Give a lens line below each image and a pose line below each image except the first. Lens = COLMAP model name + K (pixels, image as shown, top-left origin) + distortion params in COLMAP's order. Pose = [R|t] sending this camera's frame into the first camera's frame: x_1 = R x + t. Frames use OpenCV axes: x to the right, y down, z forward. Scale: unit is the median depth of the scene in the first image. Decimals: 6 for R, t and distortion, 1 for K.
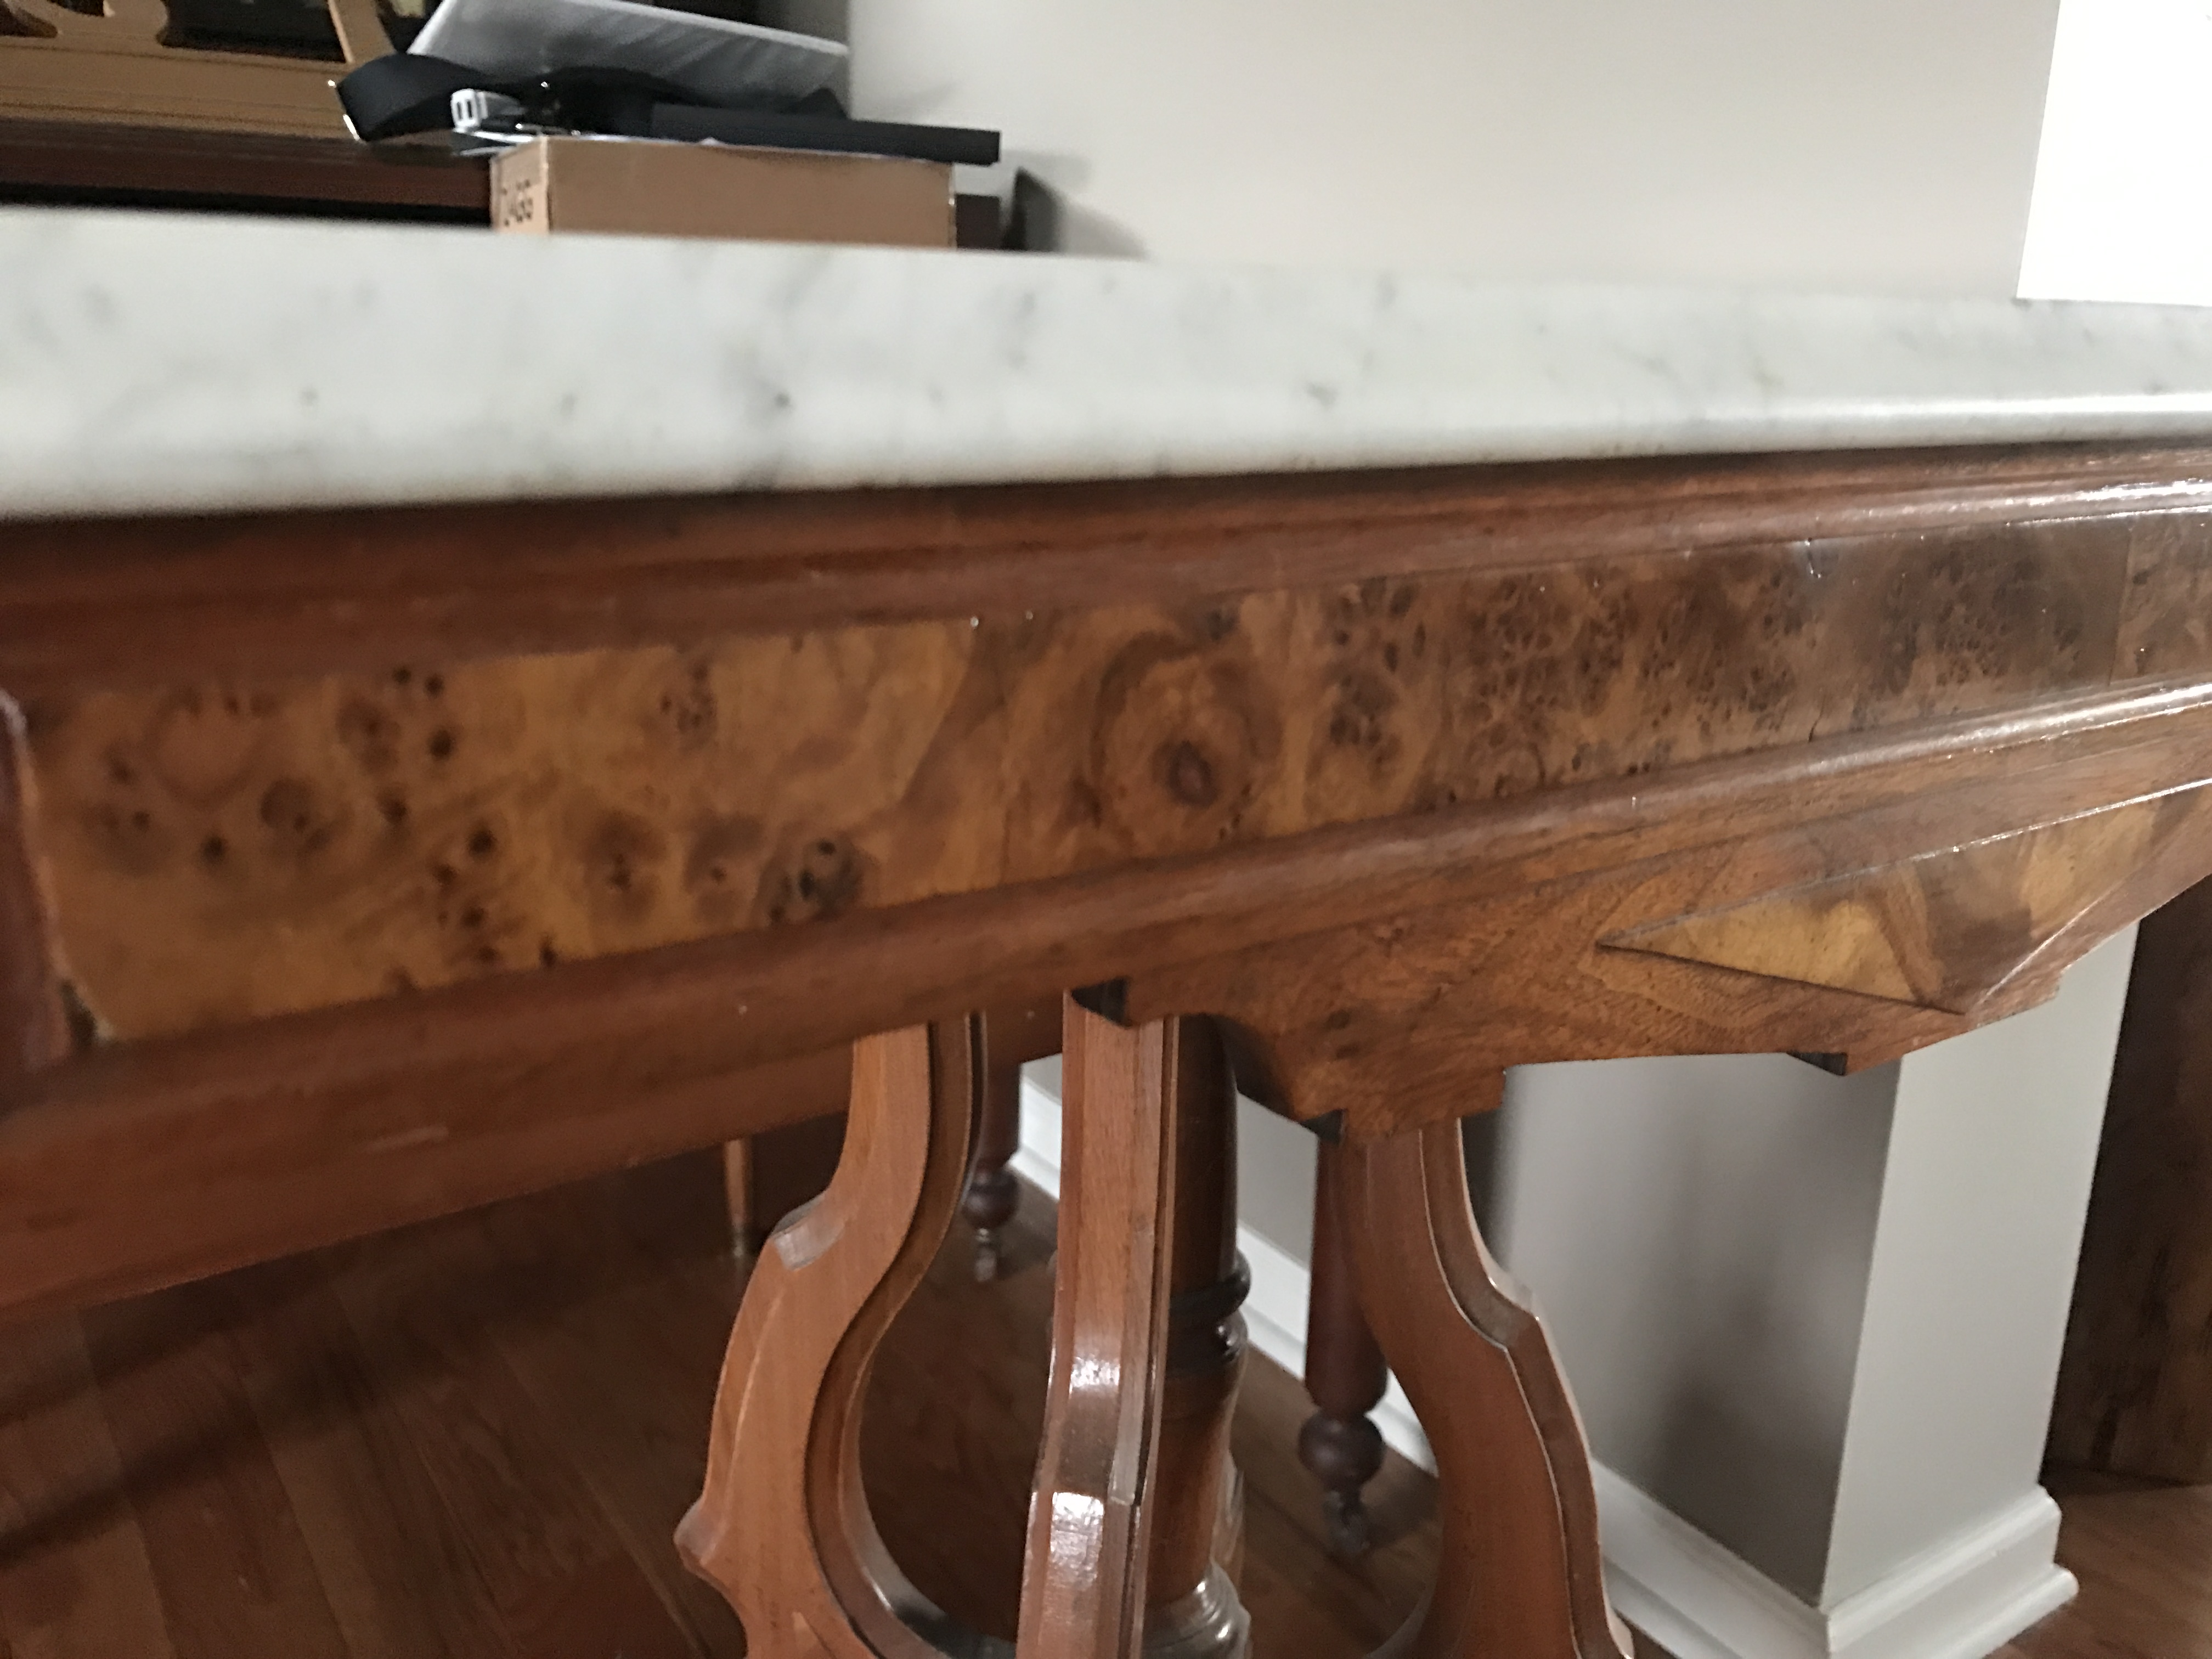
lens RADIAL K [[1809.1, 0, 1108.1], [0, 1809.1, 818.9], [0, 0, 1]] dist [0.026228, -0.050428]
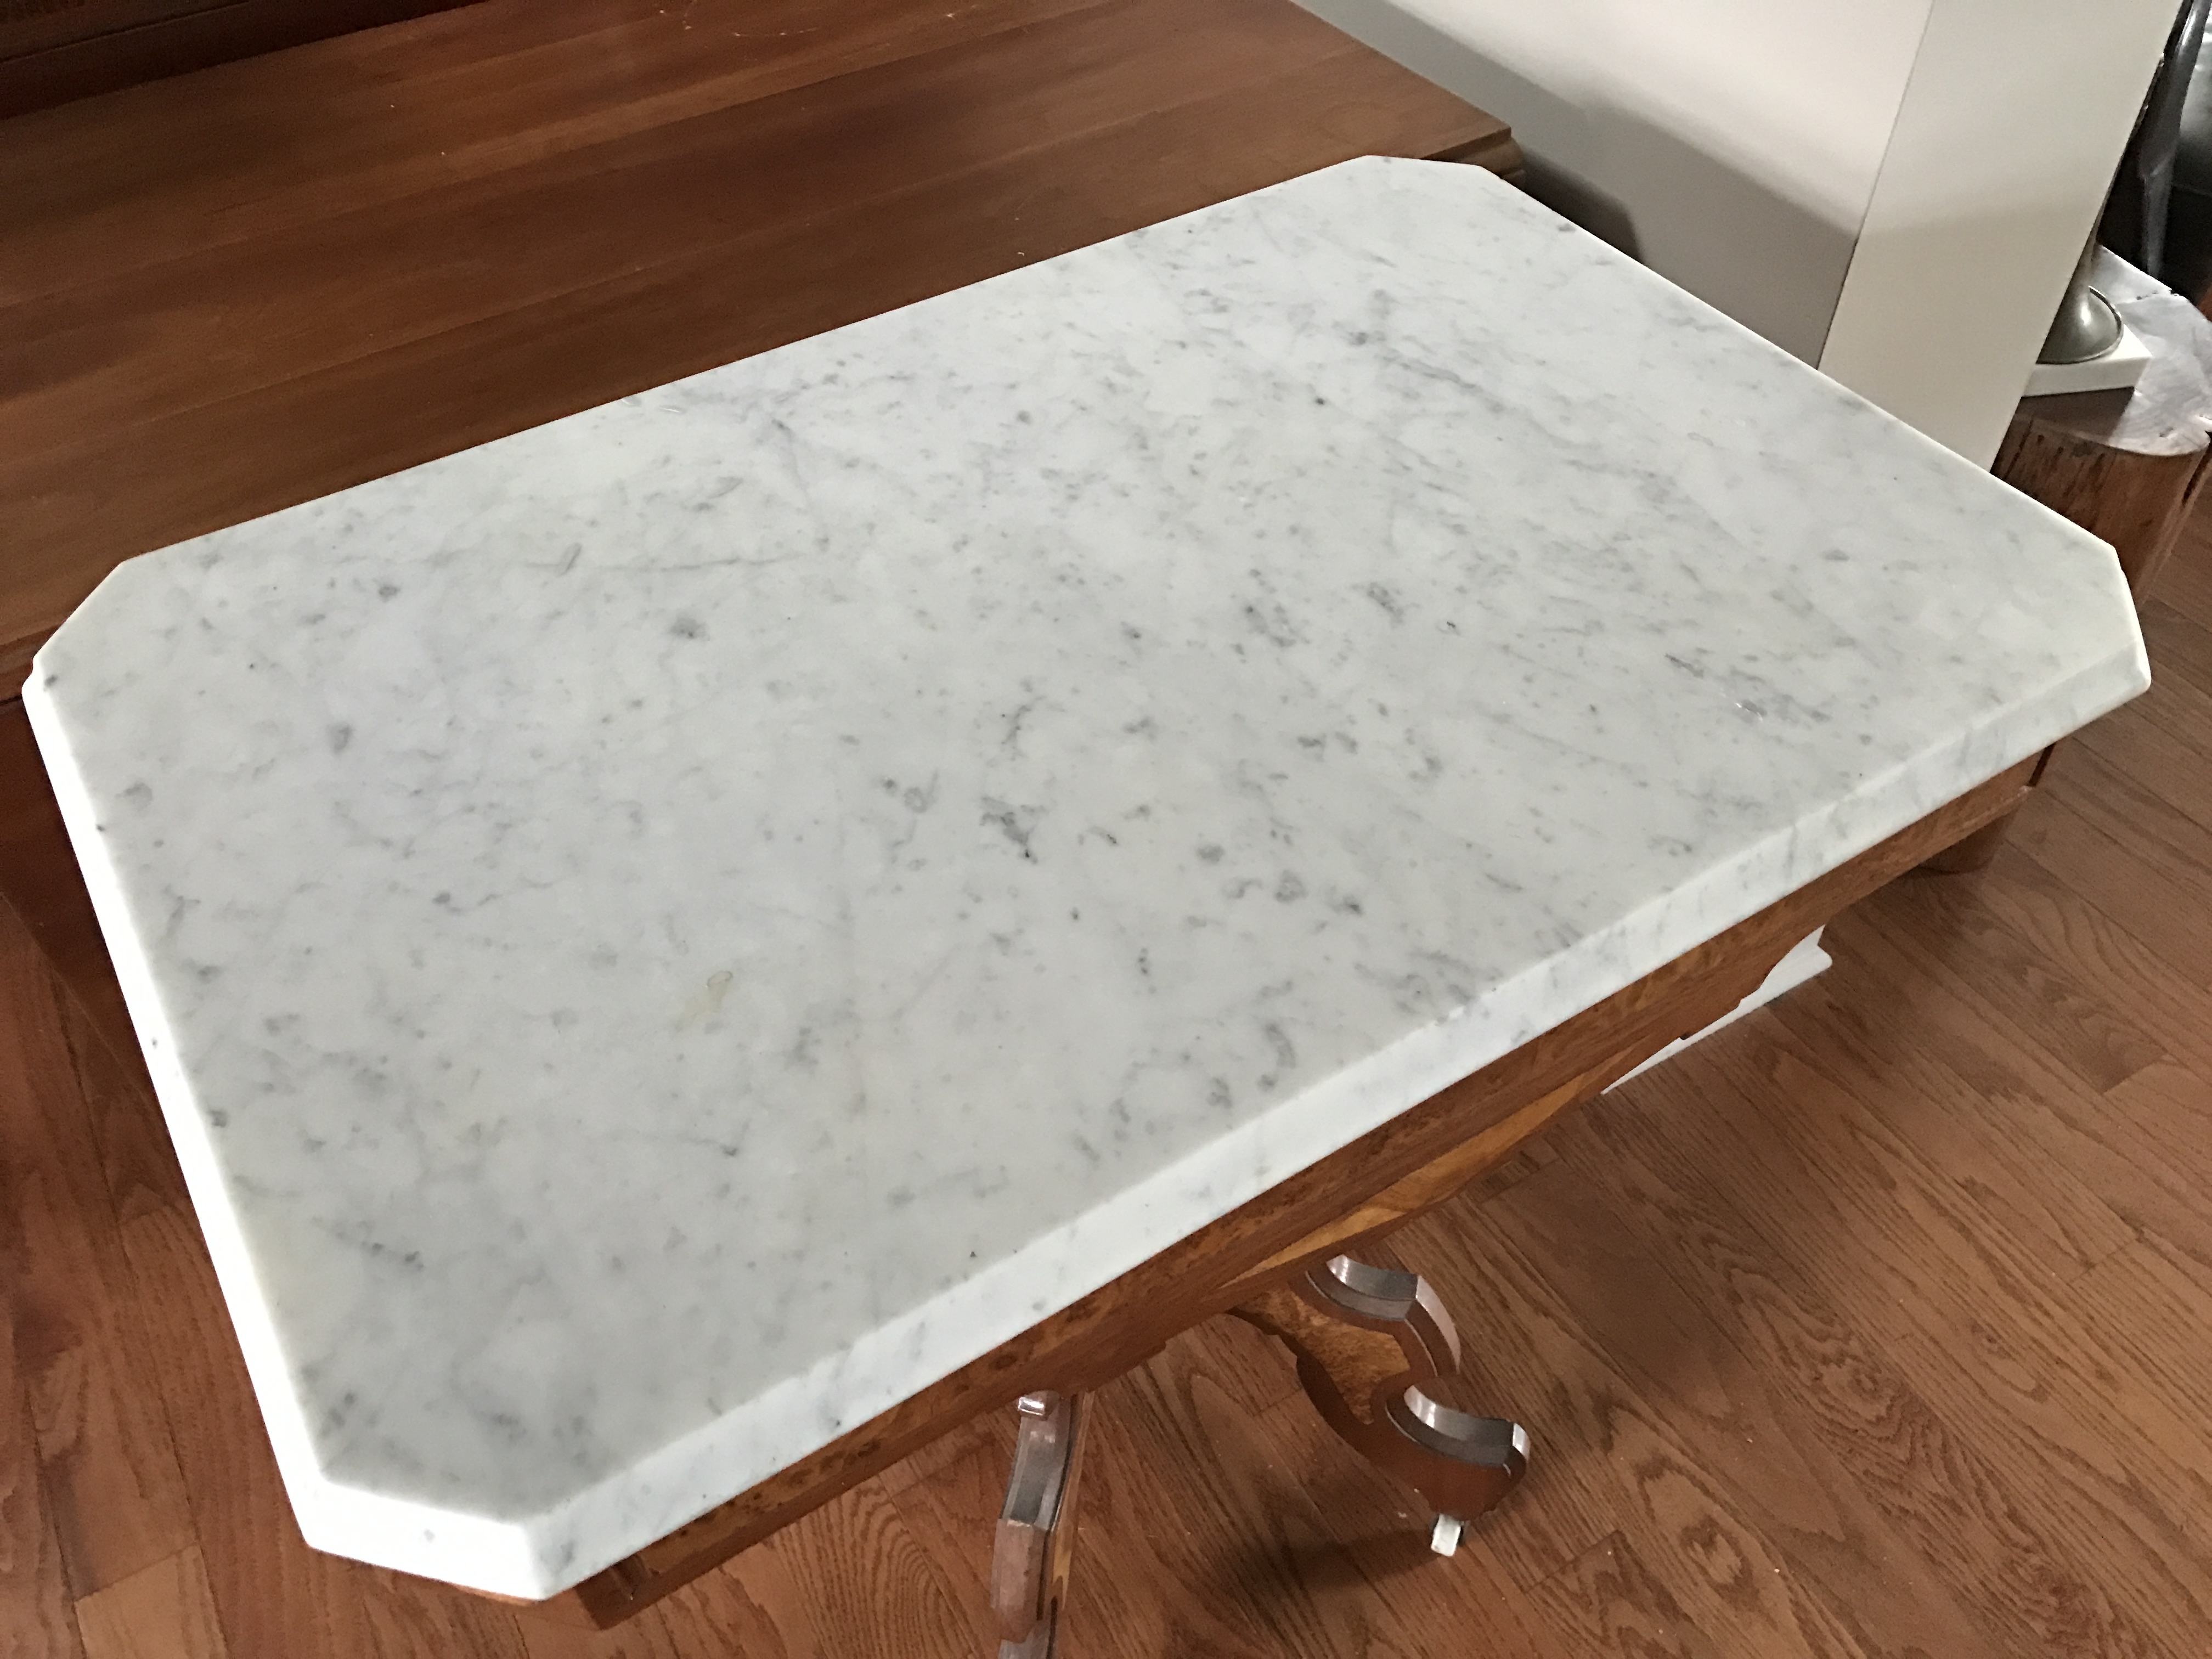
lens RADIAL K [[1809.1, 0, 1111.4], [0, 1809.1, 824.8], [0, 0, 1]] dist [0.026228, -0.050428]
pose [[0.998008, 0.025059, -0.057905, 0.234904], [0.009012, 0.851719, 0.523921, -1.451496], [0.062448, -0.523399, 0.849796, -0.571593]]
